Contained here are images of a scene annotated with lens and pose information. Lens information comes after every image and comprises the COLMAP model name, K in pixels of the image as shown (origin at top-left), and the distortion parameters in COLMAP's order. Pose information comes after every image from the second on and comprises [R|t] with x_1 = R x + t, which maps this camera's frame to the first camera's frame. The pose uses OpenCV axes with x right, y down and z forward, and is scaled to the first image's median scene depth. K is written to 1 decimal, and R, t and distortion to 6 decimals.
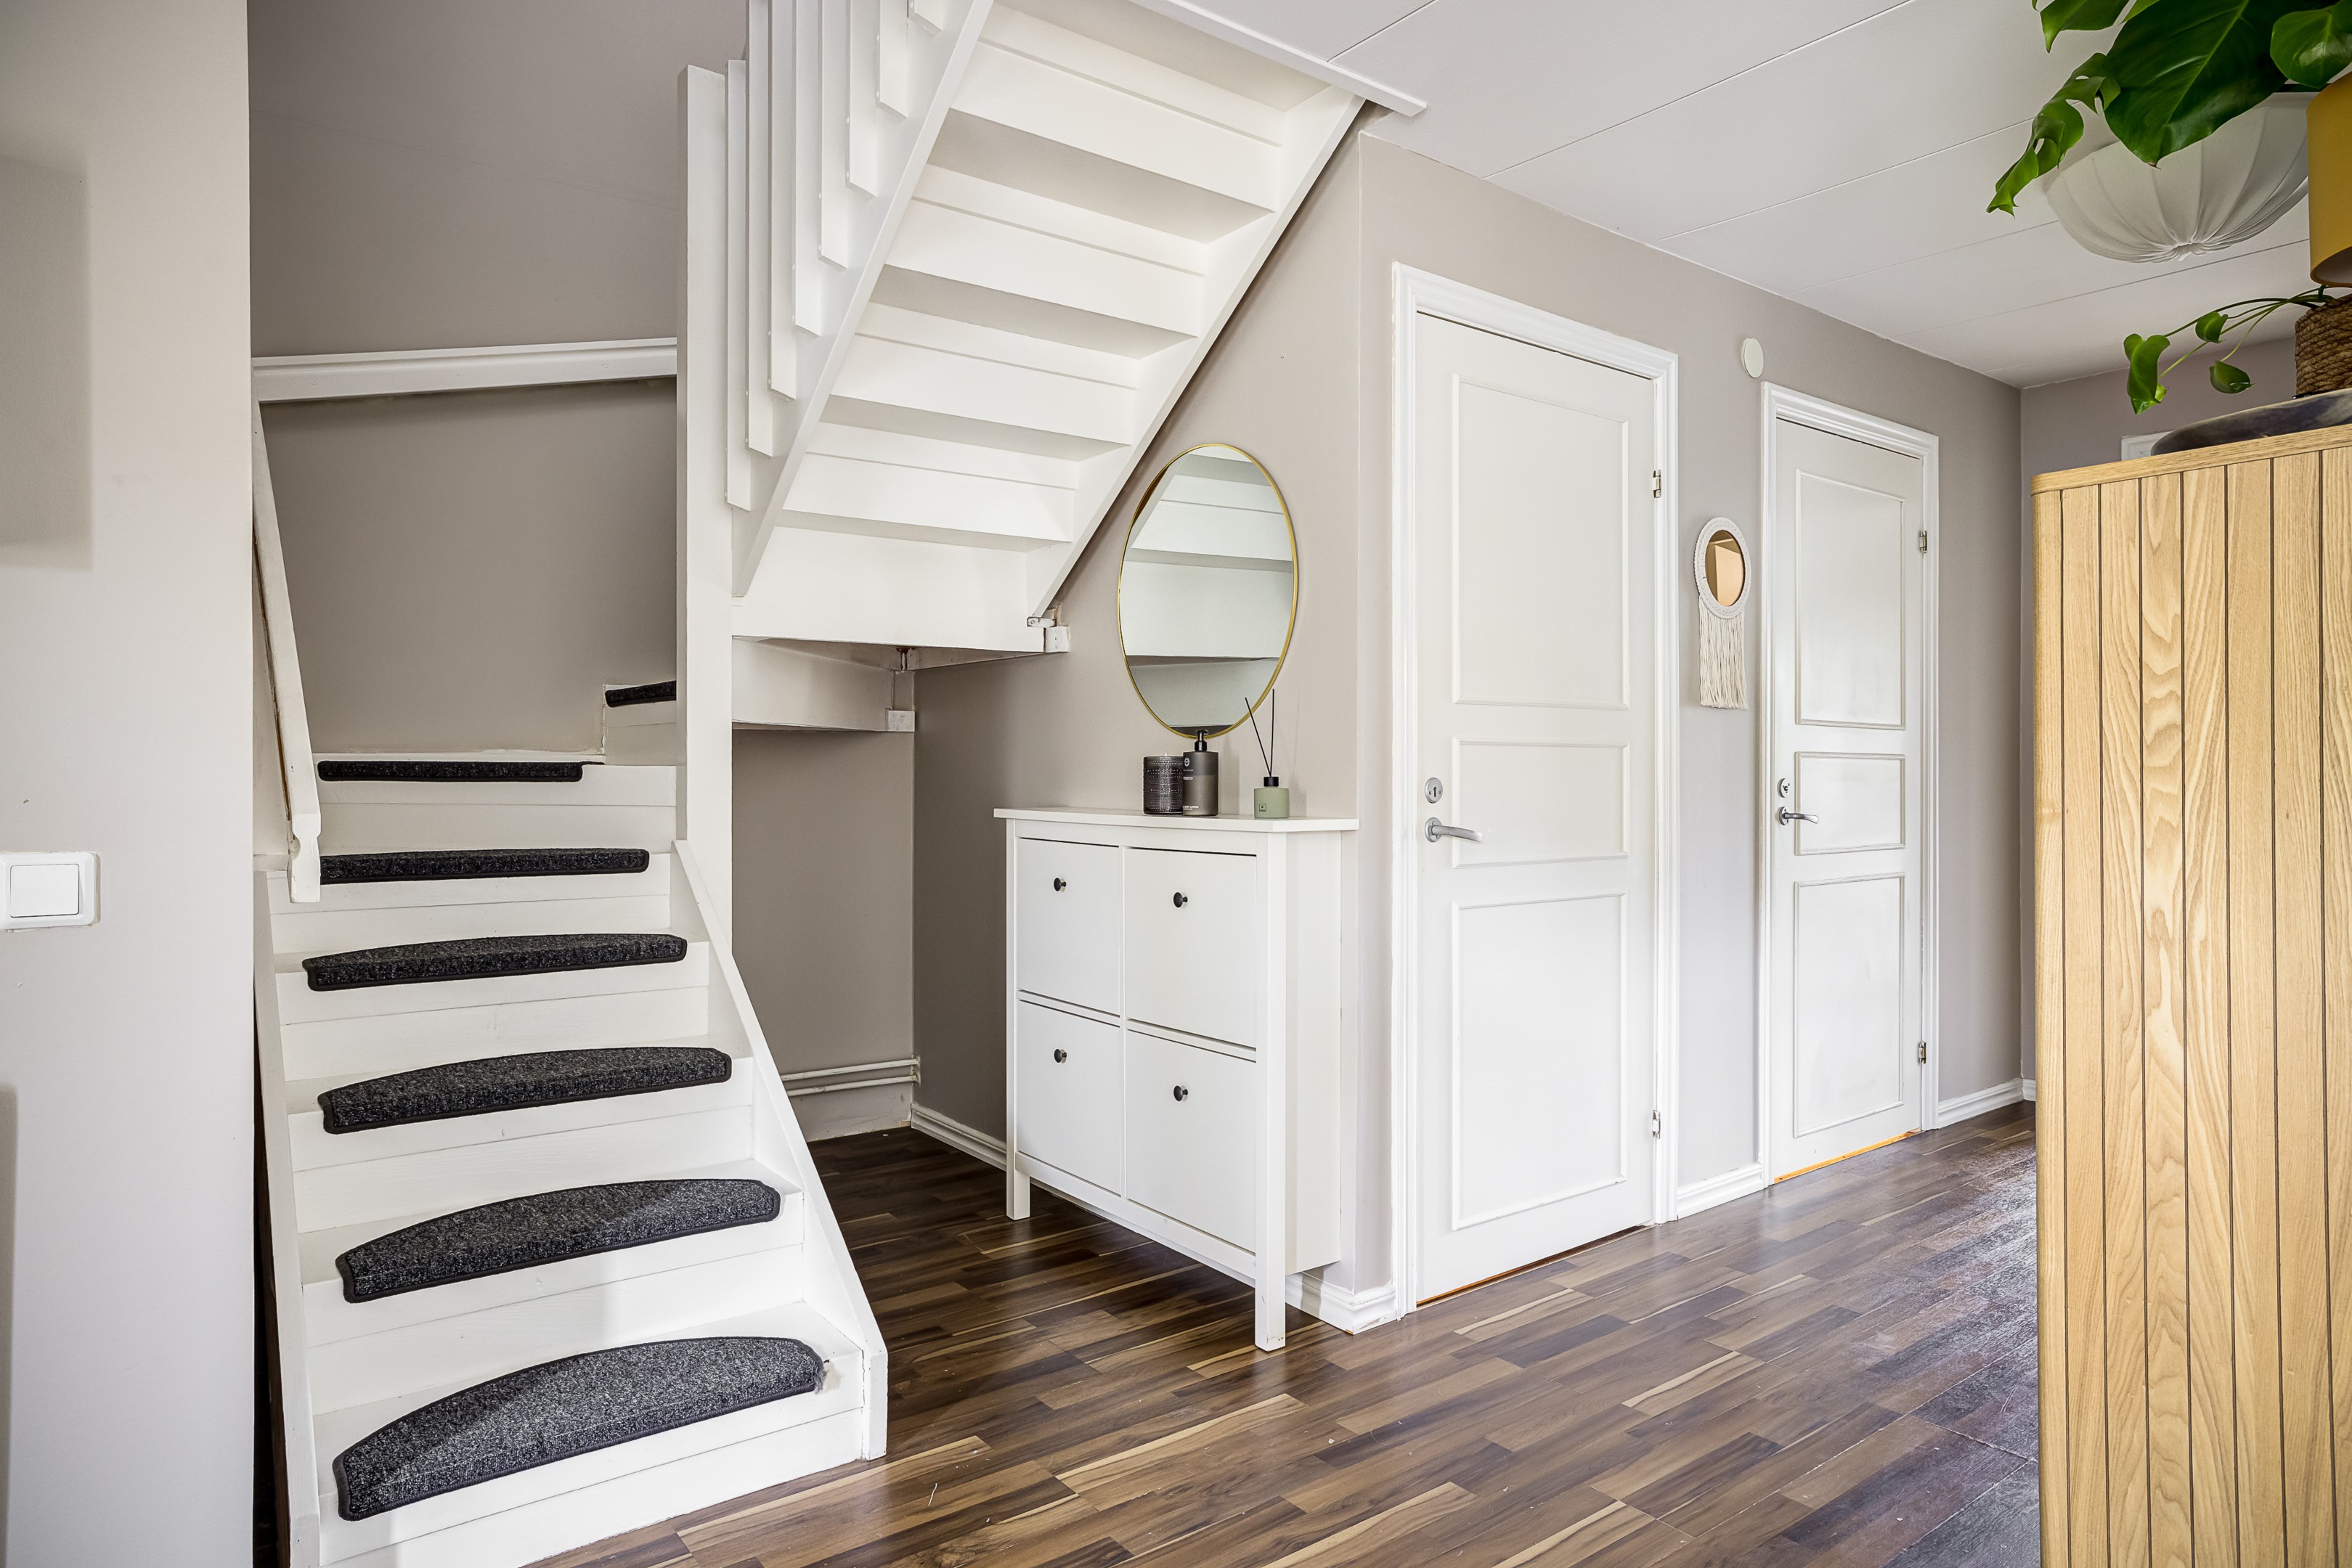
lens RADIAL K [[1385.2, 0, 1176.0], [0, 1385.2, 784.0], [0, 0, 1]] dist [-0.004167, -0.000756]
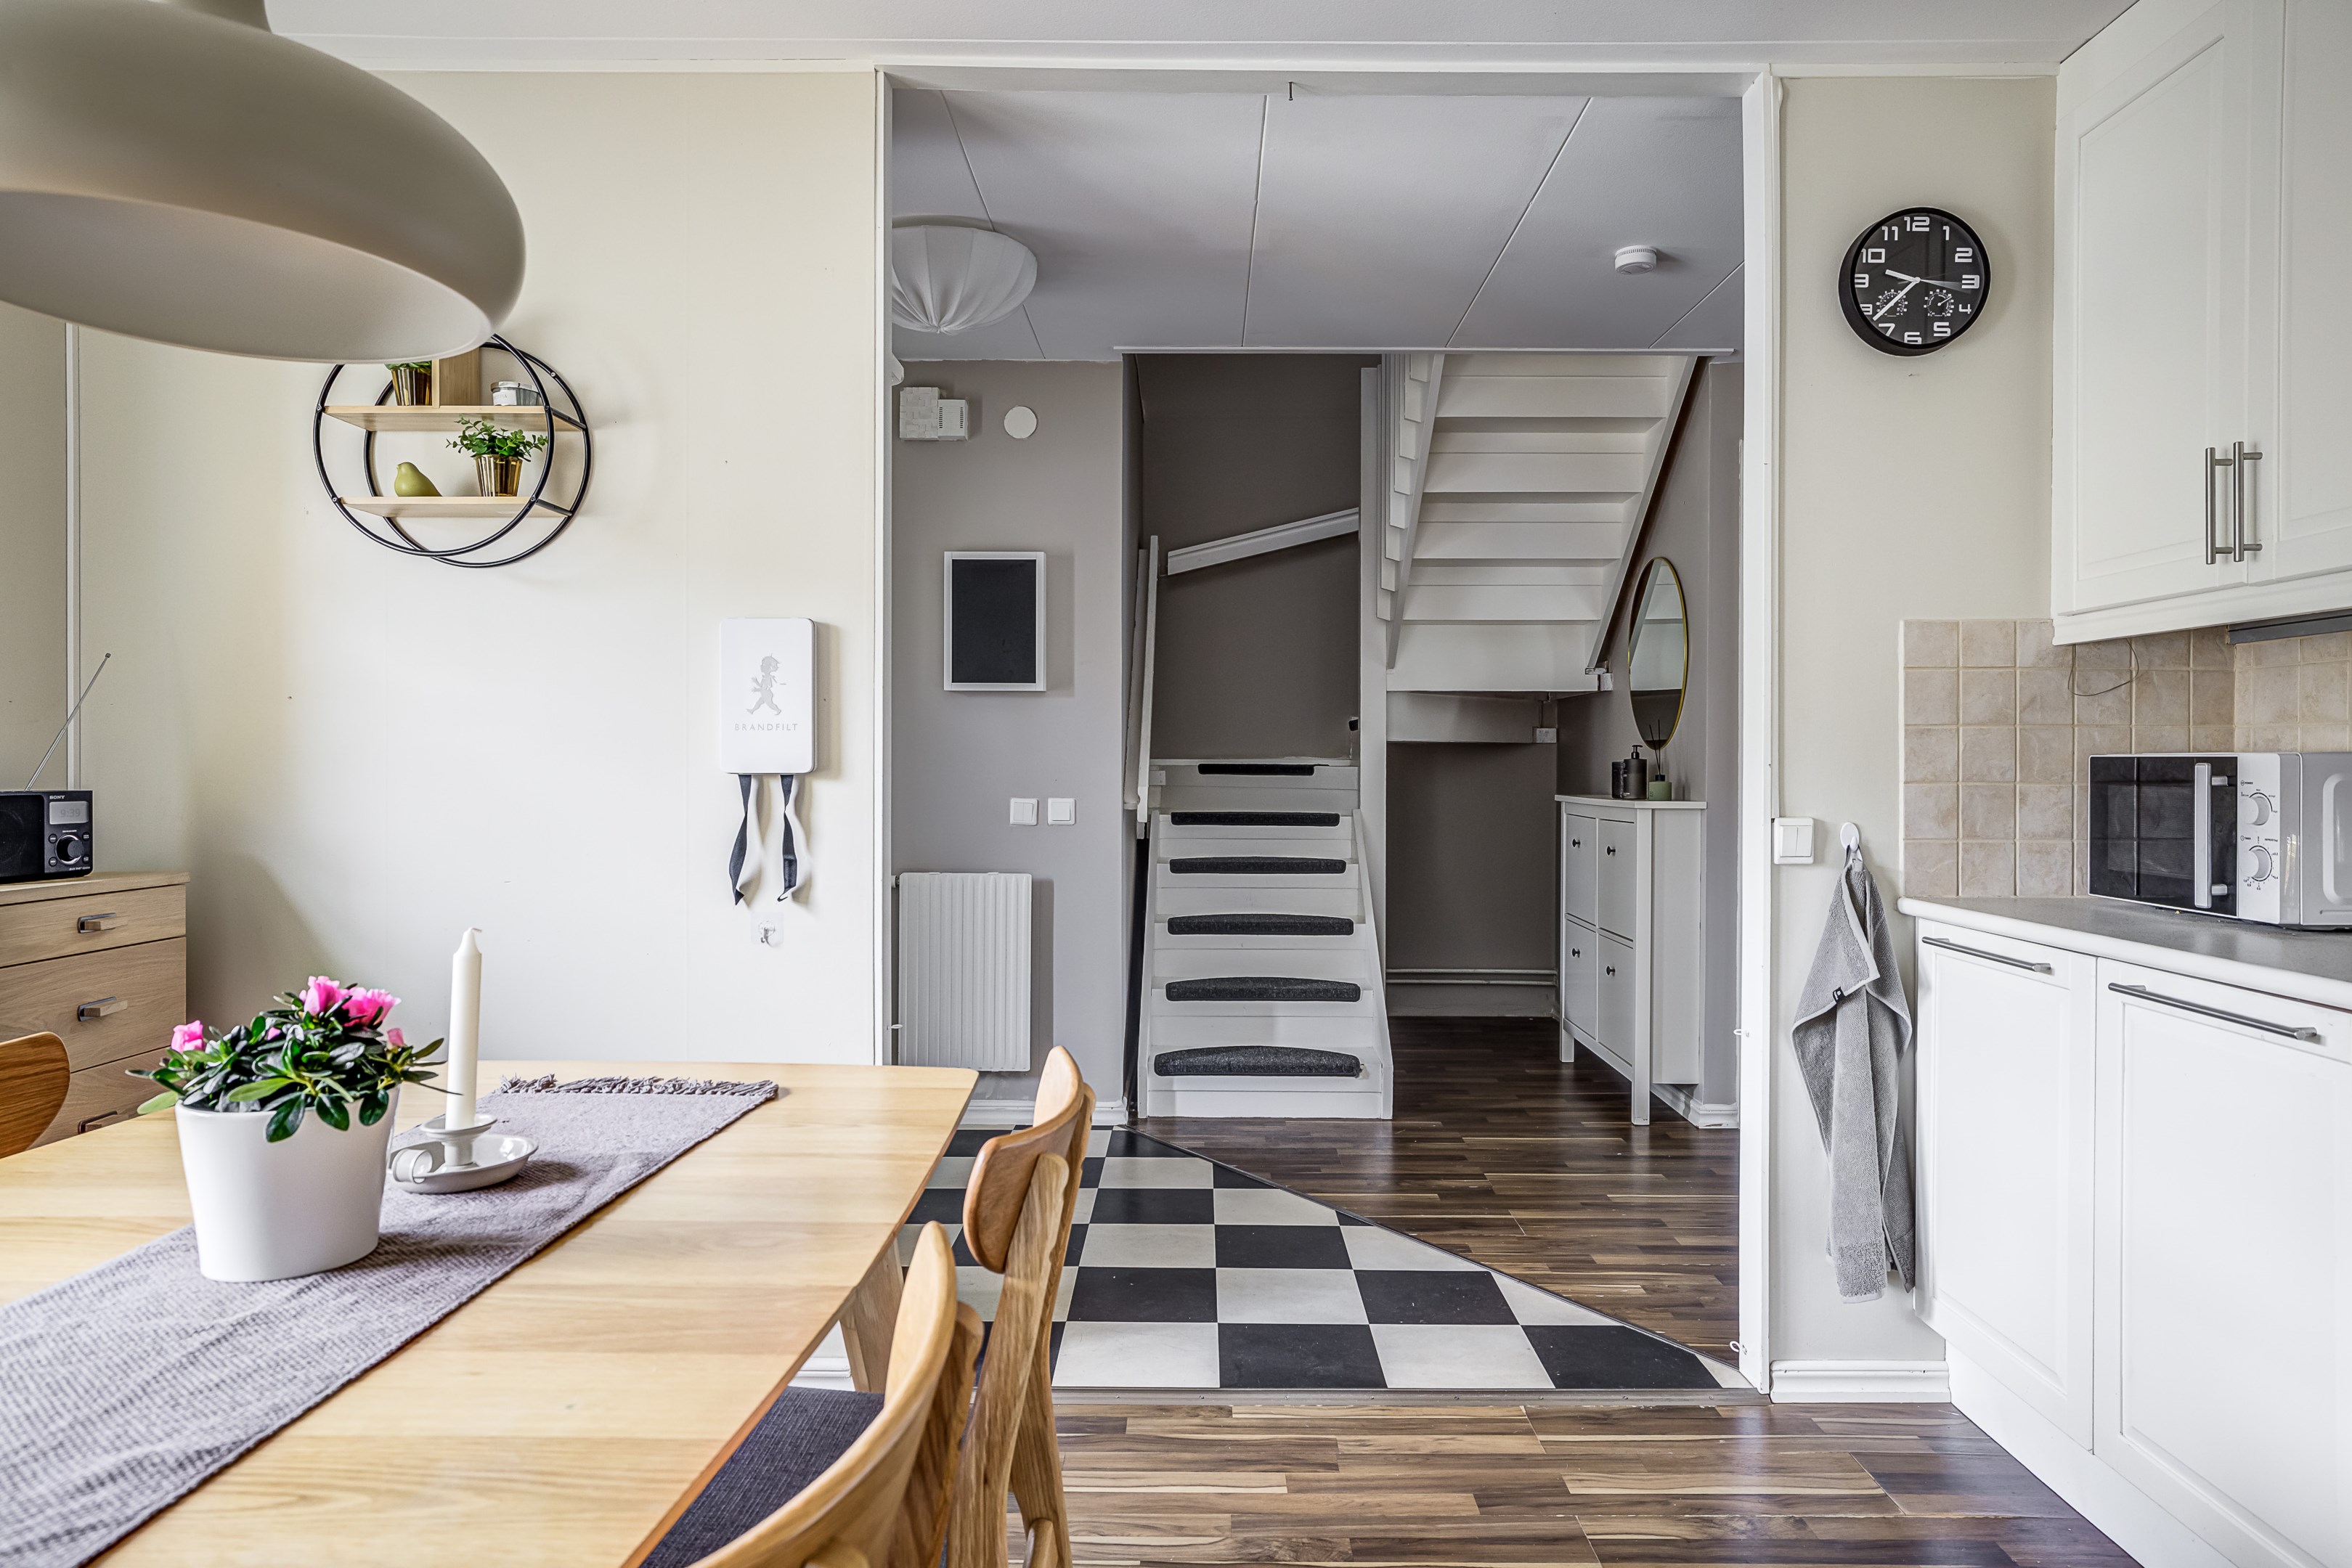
lens RADIAL K [[1385.2, 0, 1176.0], [0, 1385.2, 784.0], [0, 0, 1]] dist [-0.004167, -0.000756]
pose [[0.793375, 0.010013, -0.608651, 0.535334], [-0.009428, 0.999947, 0.004161, 0.003277], [0.608660, 0.002437, 0.793427, -0.540718]]
